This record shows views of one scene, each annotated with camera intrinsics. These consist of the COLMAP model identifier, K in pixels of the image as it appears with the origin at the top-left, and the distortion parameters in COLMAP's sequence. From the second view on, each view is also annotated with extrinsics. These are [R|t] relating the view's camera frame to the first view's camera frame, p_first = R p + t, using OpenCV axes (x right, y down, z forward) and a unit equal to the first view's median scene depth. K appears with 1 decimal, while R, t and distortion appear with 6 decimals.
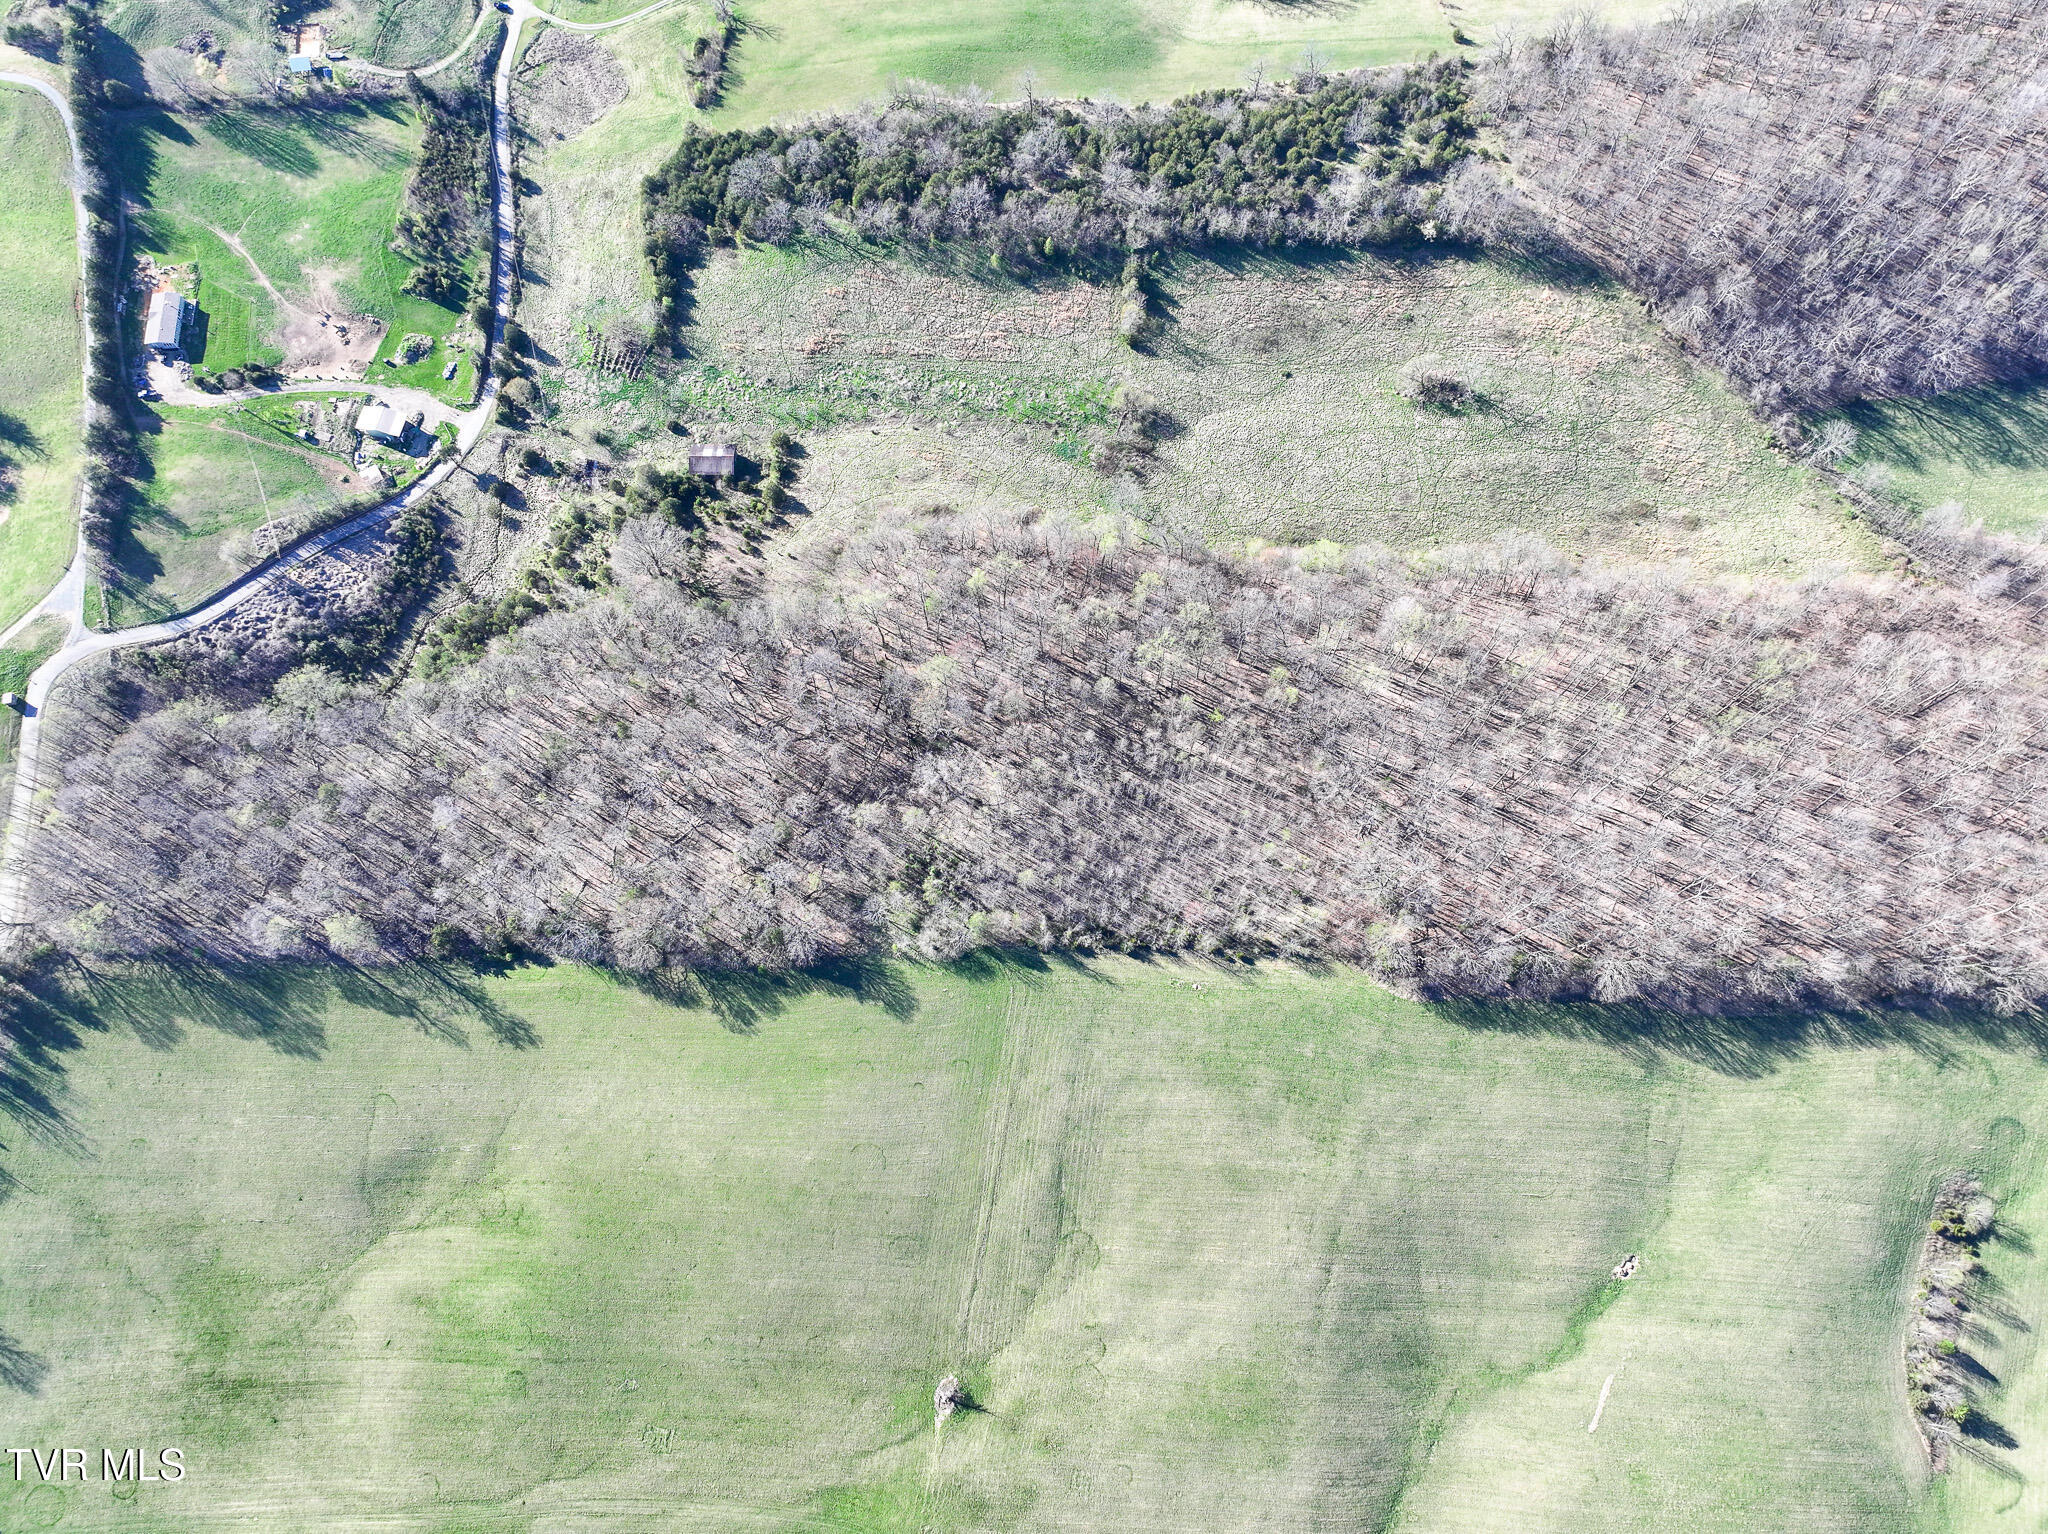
lens RADIAL K [[1440.6, 0, 1017.5], [0, 1440.6, 734.5], [0, 0, 1]] dist [0.004865, 0.010257]
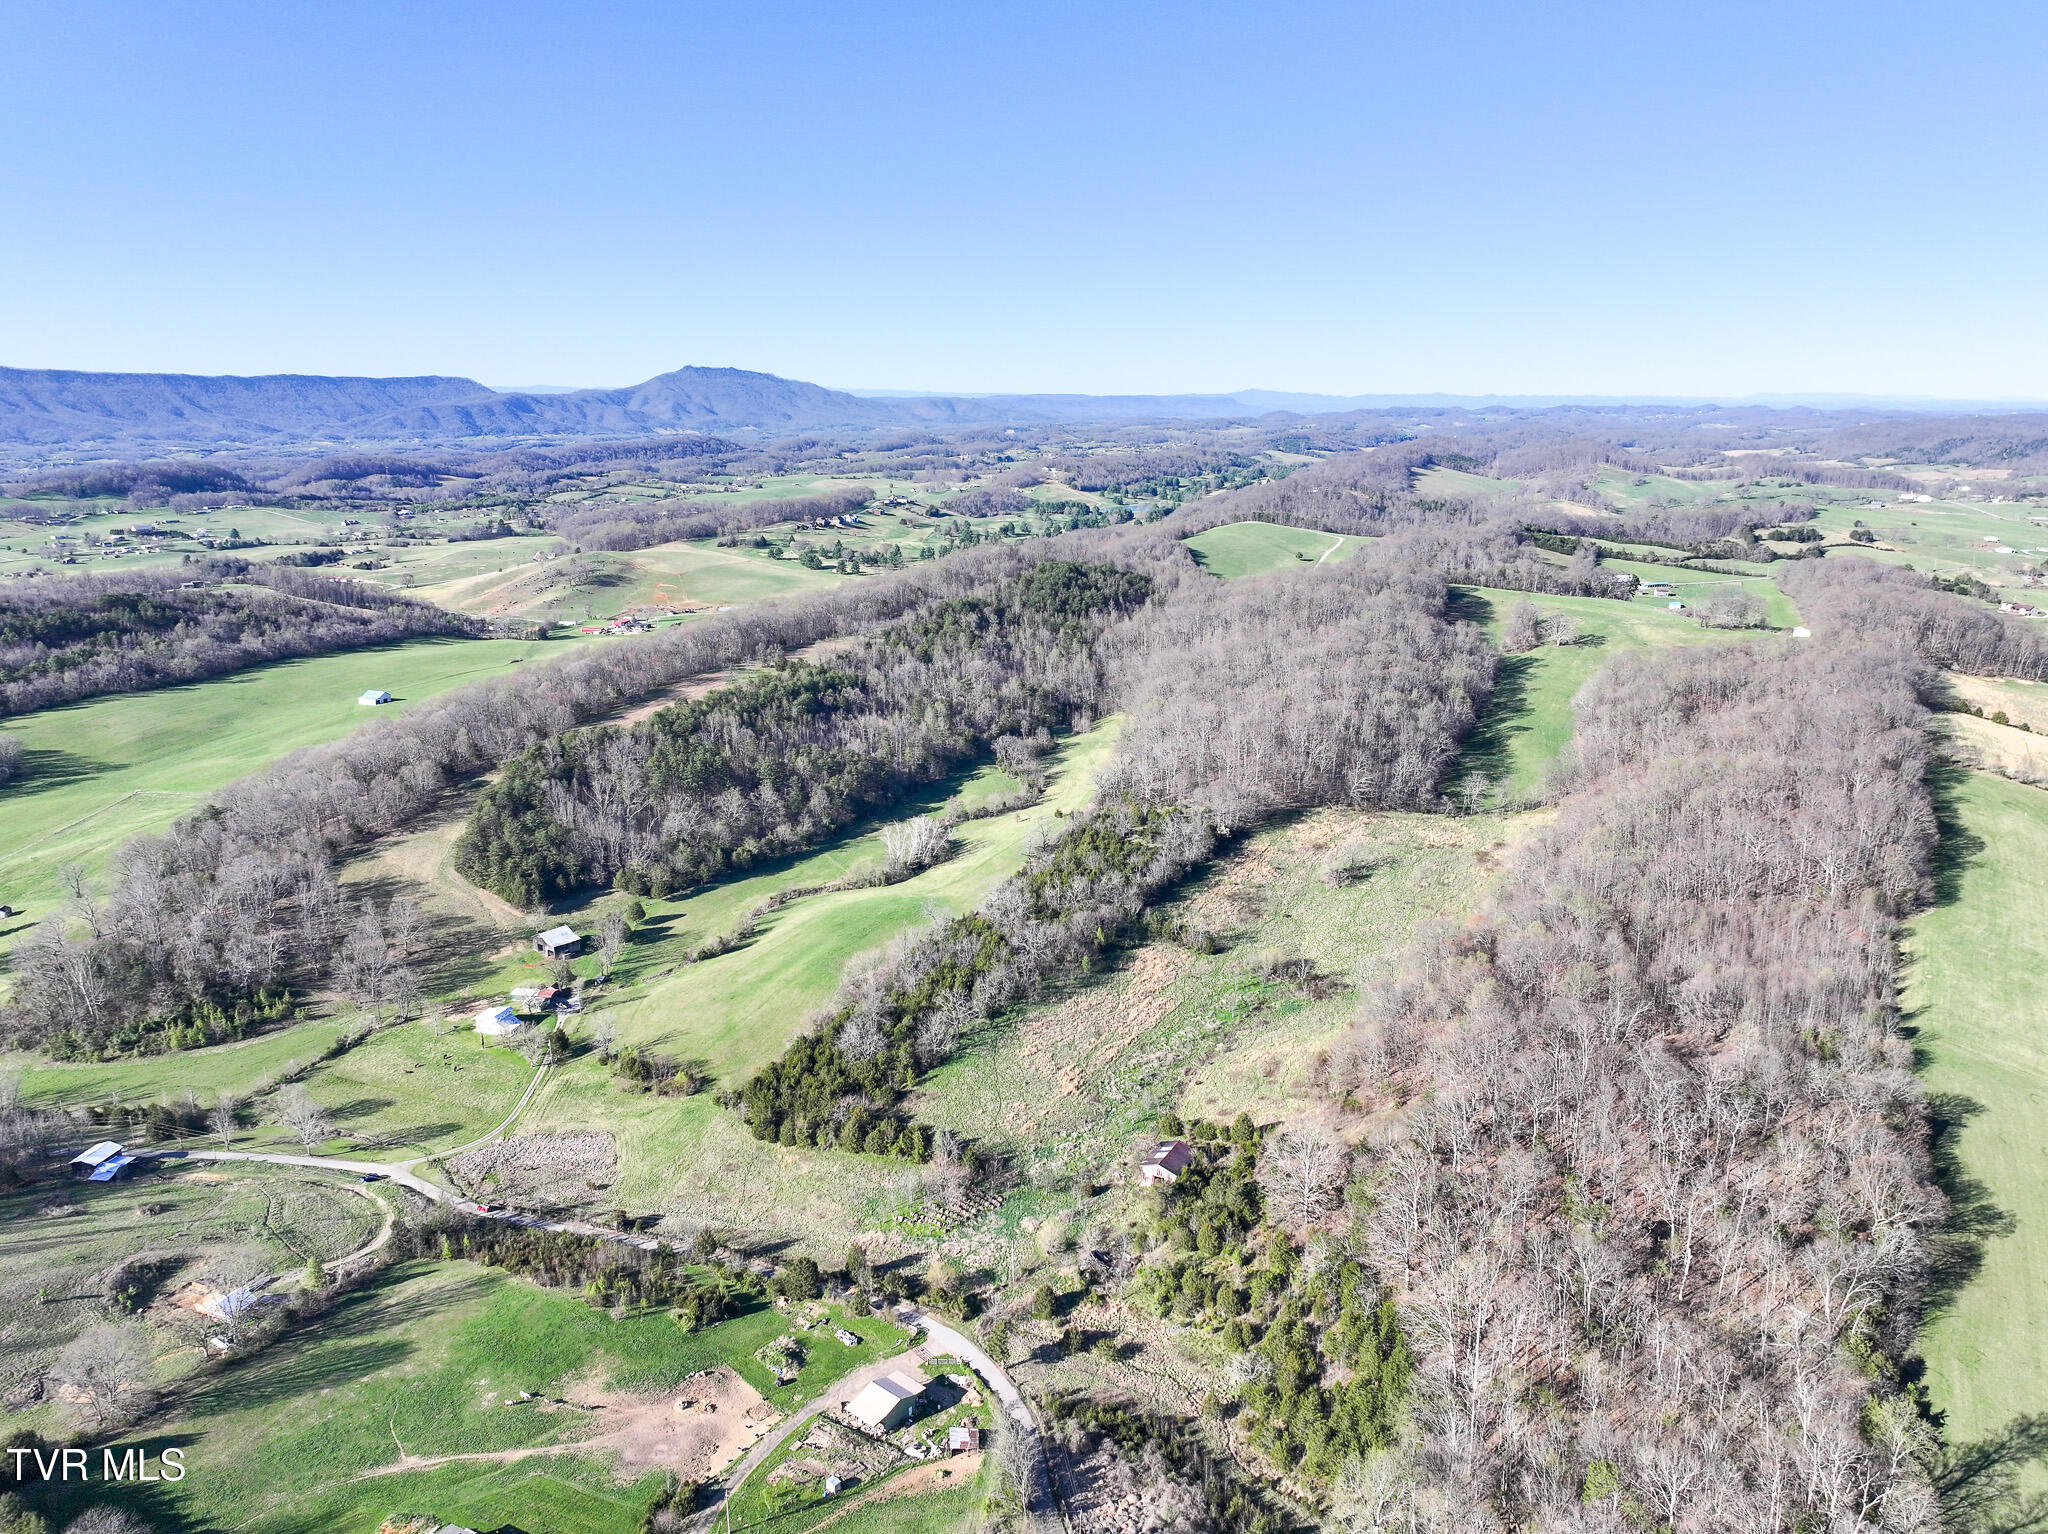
lens RADIAL K [[1440.6, 0, 1028.5], [0, 1440.6, 764.7], [0, 0, 1]] dist [0.004865, 0.010257]
pose [[0.473076, -0.211607, 0.855232, -0.893858], [0.834841, 0.417825, -0.358416, -0.057188], [-0.281494, 0.883541, 0.374321, 0.511939]]
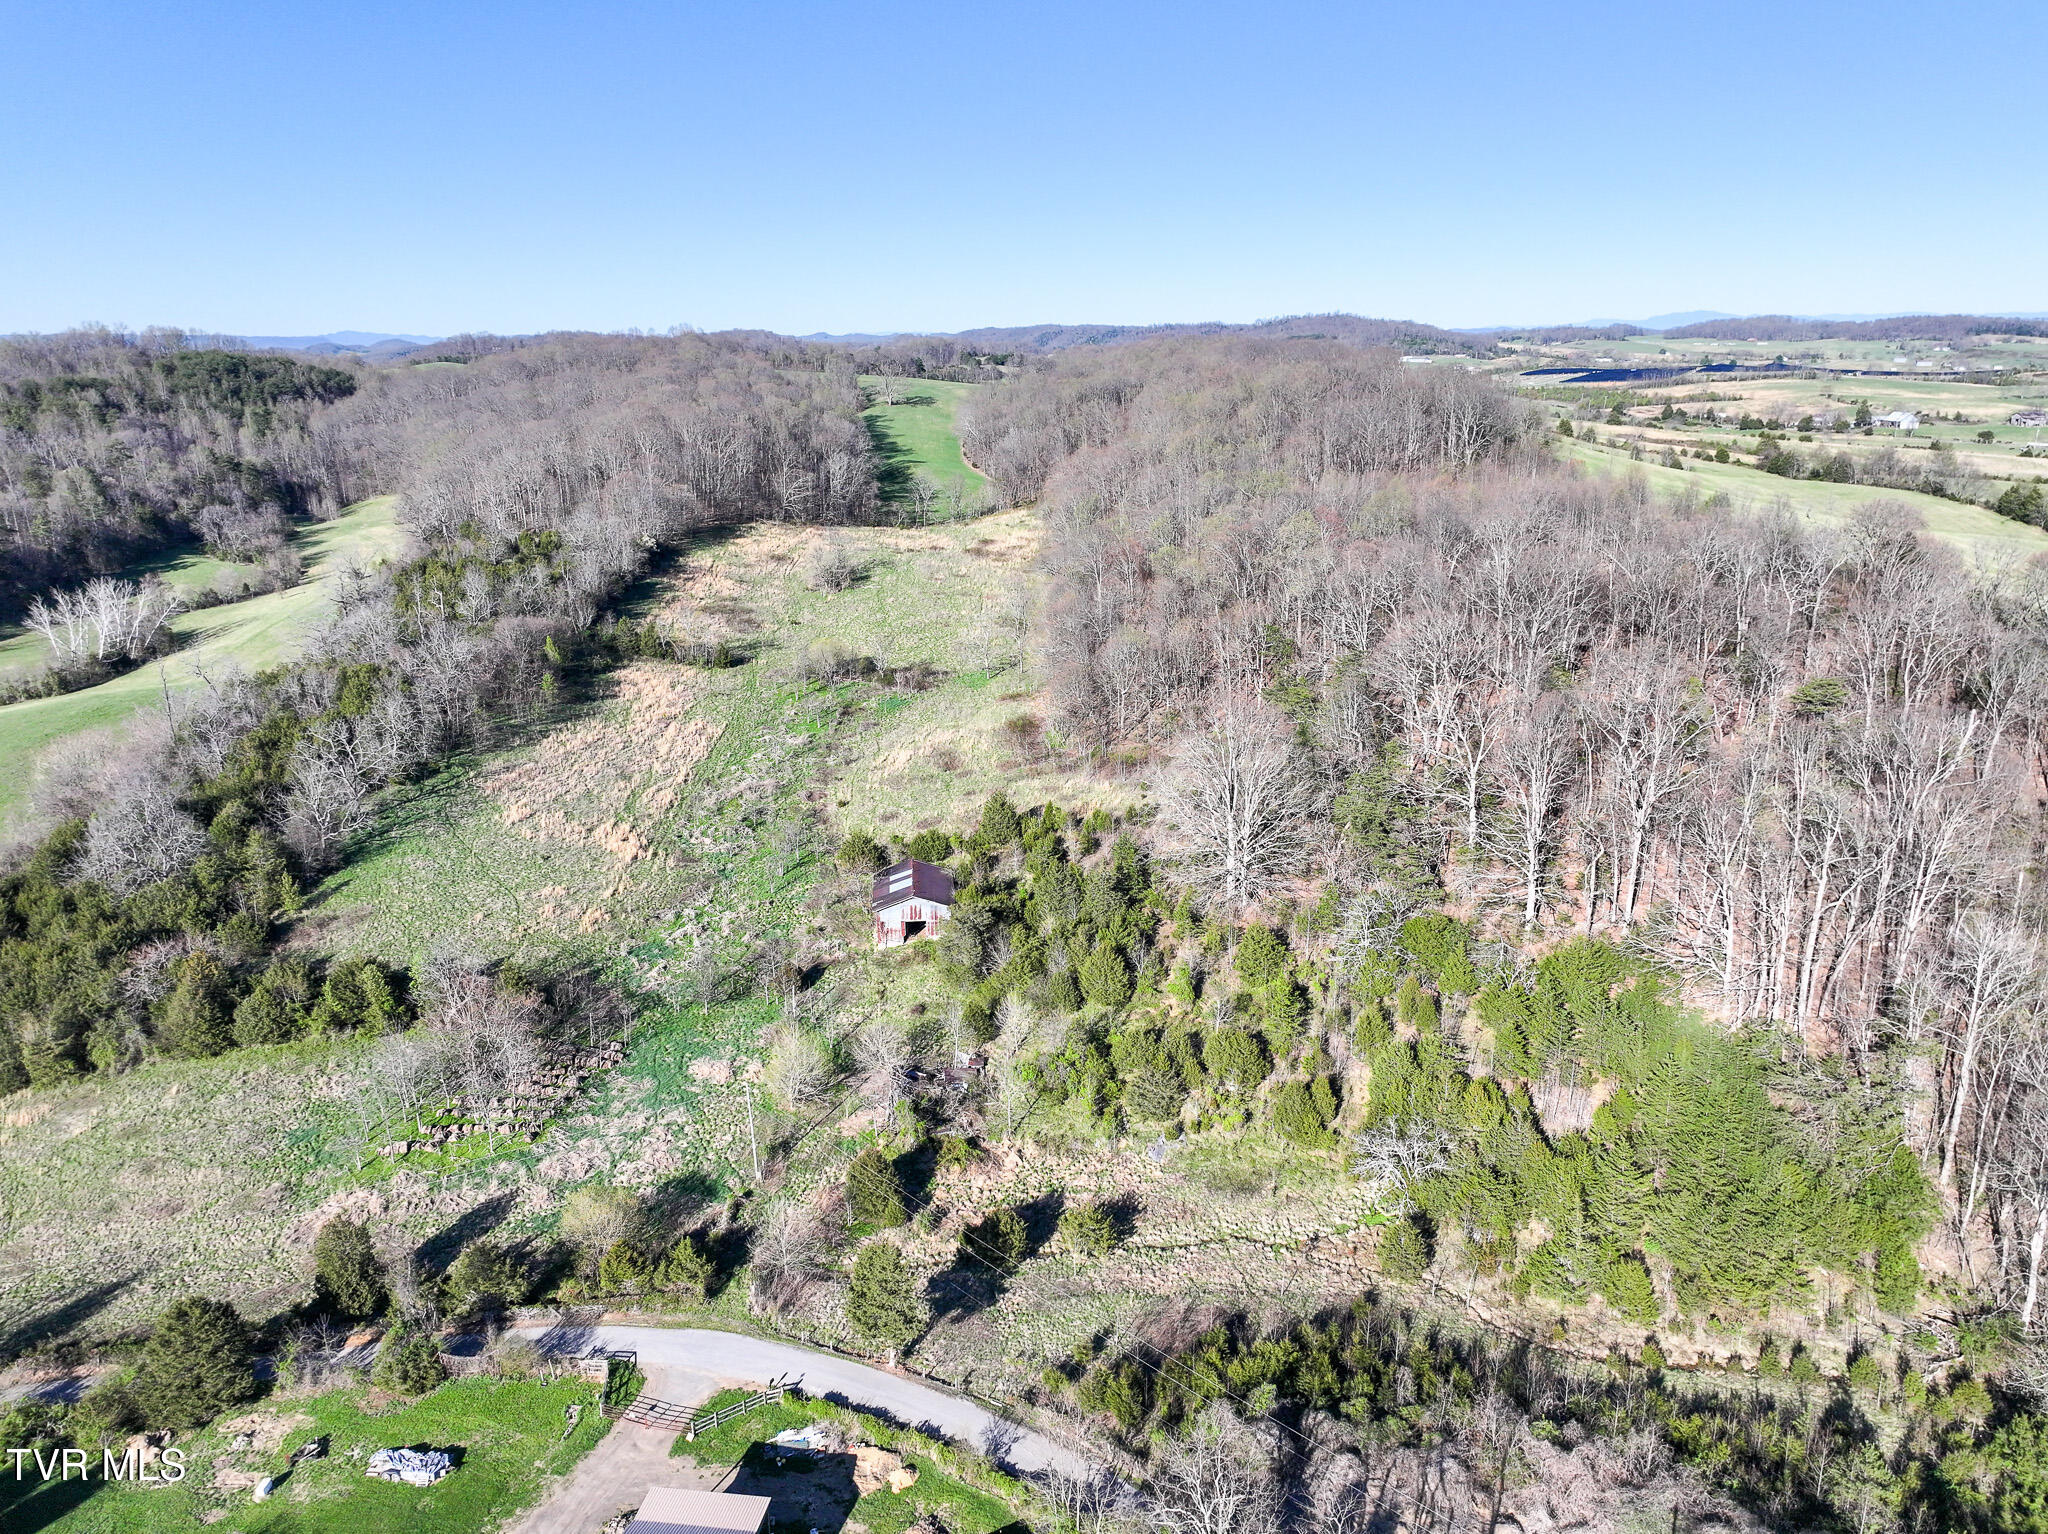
lens RADIAL K [[1440.6, 0, 1033.7], [0, 1440.6, 769.7], [0, 0, 1]] dist [0.004865, 0.010257]
pose [[-0.084897, -0.279669, 0.956336, -0.604682], [0.949076, 0.269554, 0.163081, -0.234232], [-0.303392, 0.921480, 0.242543, 0.844582]]
